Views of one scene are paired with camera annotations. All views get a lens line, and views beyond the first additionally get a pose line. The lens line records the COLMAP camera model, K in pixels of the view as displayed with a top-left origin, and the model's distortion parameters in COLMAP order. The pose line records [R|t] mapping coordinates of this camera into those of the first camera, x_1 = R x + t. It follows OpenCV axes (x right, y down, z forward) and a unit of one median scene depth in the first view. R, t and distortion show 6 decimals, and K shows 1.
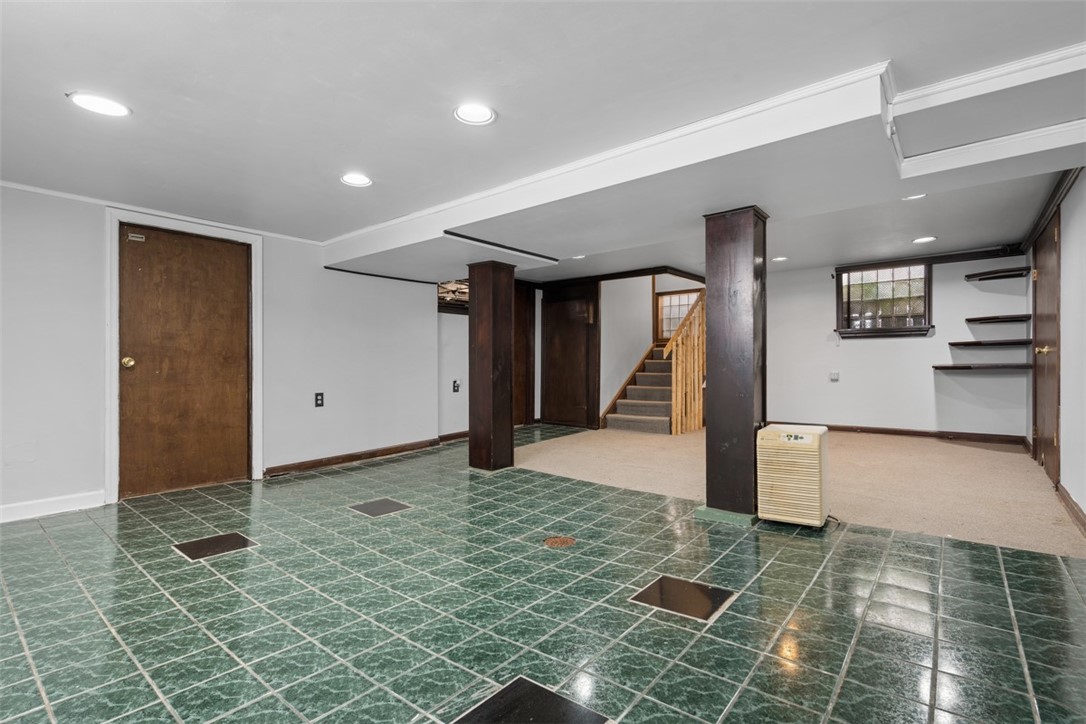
lens RADIAL K [[499.4, 0, 544.5], [0, 499.4, 369.2], [0, 0, 1]] dist [-0.001898, 0.001429]
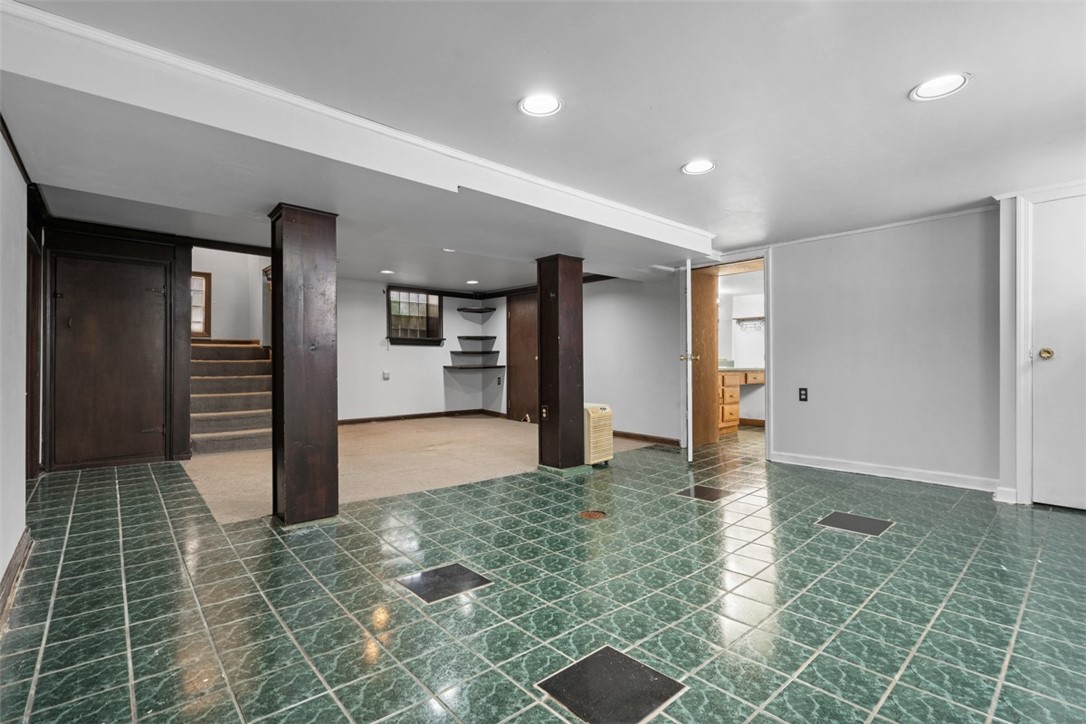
lens RADIAL K [[499.4, 0, 543.7], [0, 499.4, 358.4], [0, 0, 1]] dist [-0.001898, 0.001429]
pose [[0.160528, 0.019203, 0.986844, -0.616446], [0.009621, 0.999733, -0.021019, 0.002411], [-0.986984, 0.012869, 0.160300, 0.496747]]
